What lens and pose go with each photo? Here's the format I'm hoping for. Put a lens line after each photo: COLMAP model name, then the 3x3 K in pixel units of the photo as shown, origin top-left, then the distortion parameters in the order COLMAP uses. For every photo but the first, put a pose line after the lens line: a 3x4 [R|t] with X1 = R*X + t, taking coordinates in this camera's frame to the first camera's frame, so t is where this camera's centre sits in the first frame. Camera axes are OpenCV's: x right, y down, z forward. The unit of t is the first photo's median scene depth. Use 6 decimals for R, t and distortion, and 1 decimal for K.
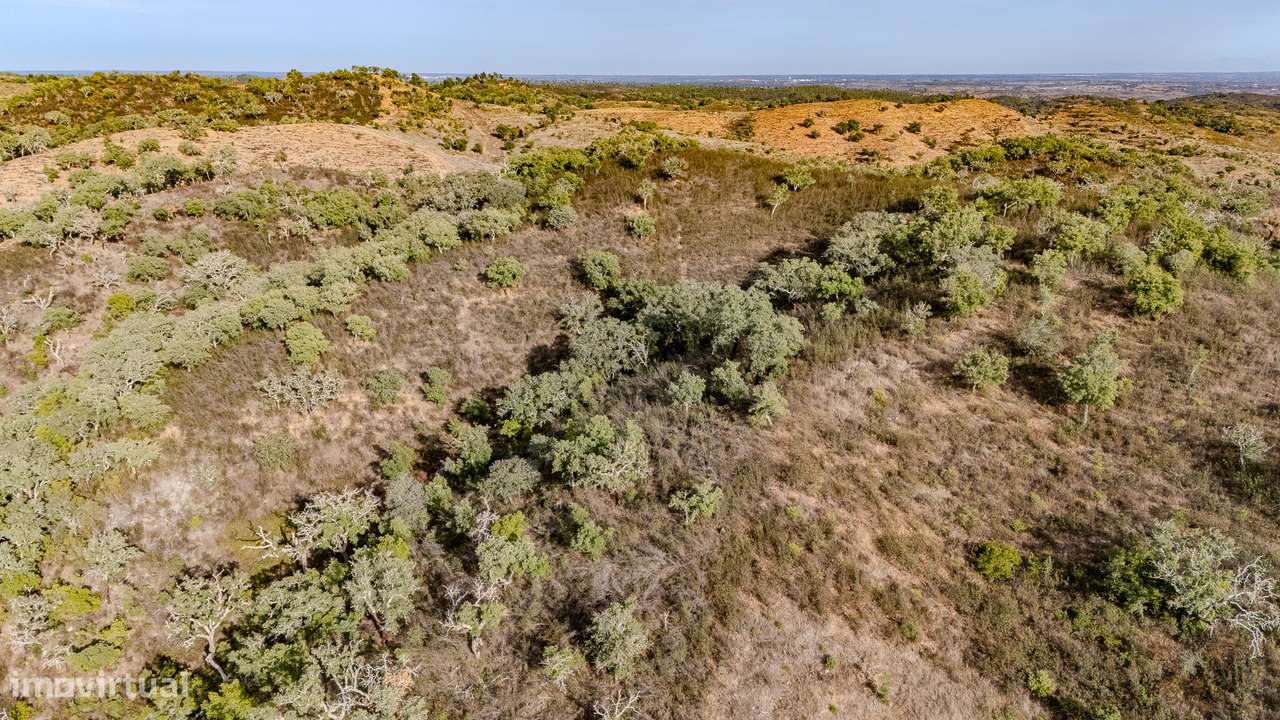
lens RADIAL K [[942.8, 0, 640.0], [0, 942.8, 360.0], [0, 0, 1]] dist [0.079783, -0.071320]
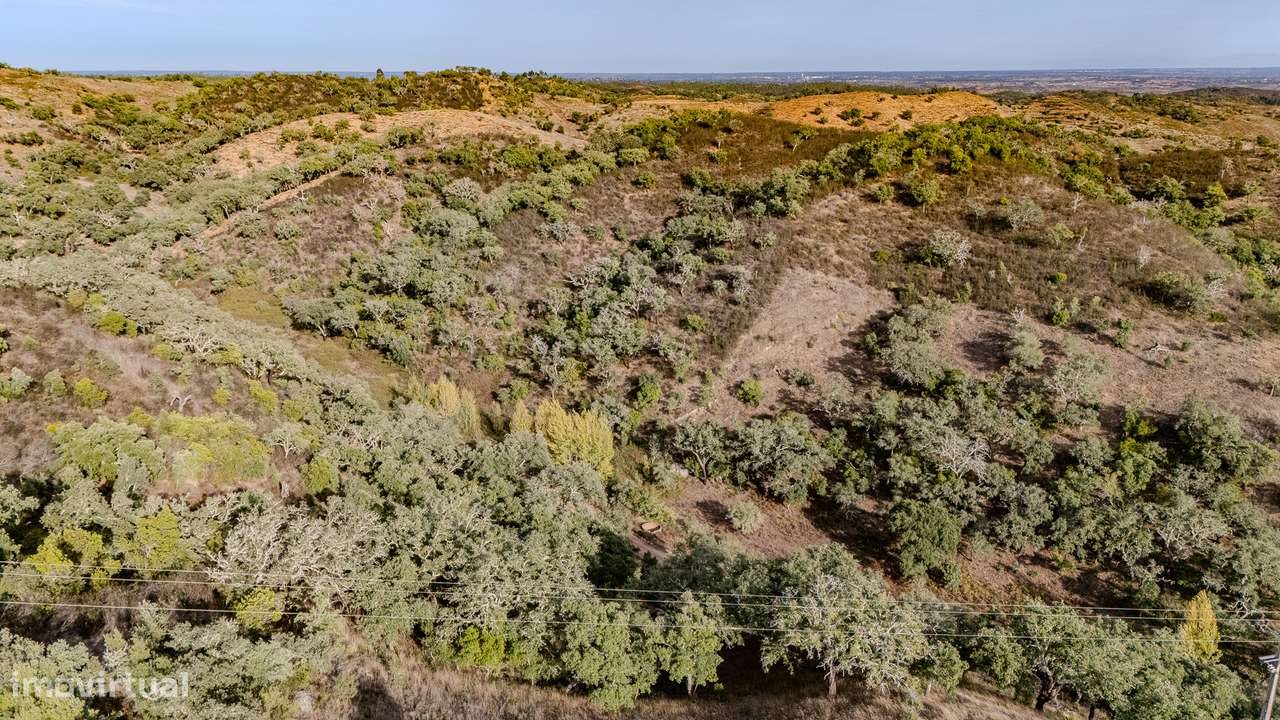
lens RADIAL K [[942.8, 0, 640.0], [0, 942.8, 360.0], [0, 0, 1]] dist [0.079783, -0.071320]
pose [[0.999918, 0.000003, -0.012800, -0.046935], [0.000024, 0.999998, 0.002096, 0.089032], [0.012800, -0.002096, 0.999916, -0.293464]]
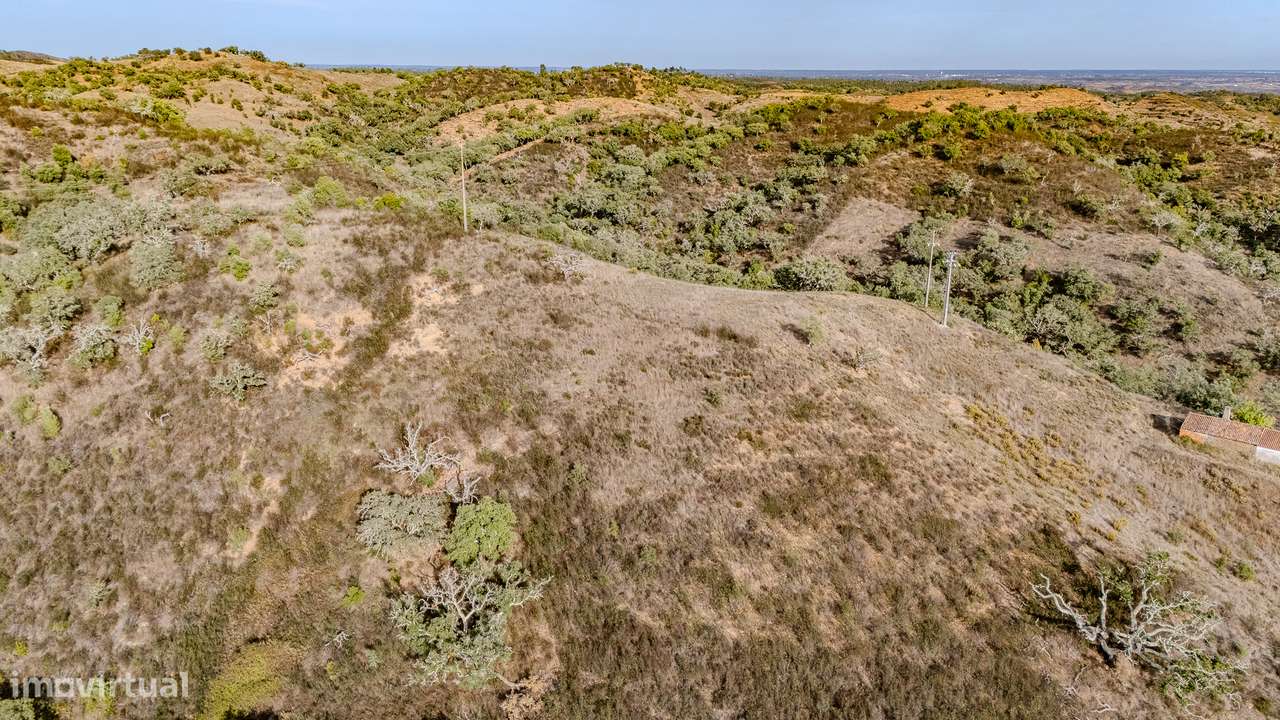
lens RADIAL K [[942.8, 0, 640.0], [0, 942.8, 360.0], [0, 0, 1]] dist [0.079783, -0.071320]
pose [[0.989235, 0.049164, -0.137831, -0.034168], [-0.048417, 0.998789, 0.008769, 0.169026], [0.138095, -0.002001, 0.990417, -0.556166]]
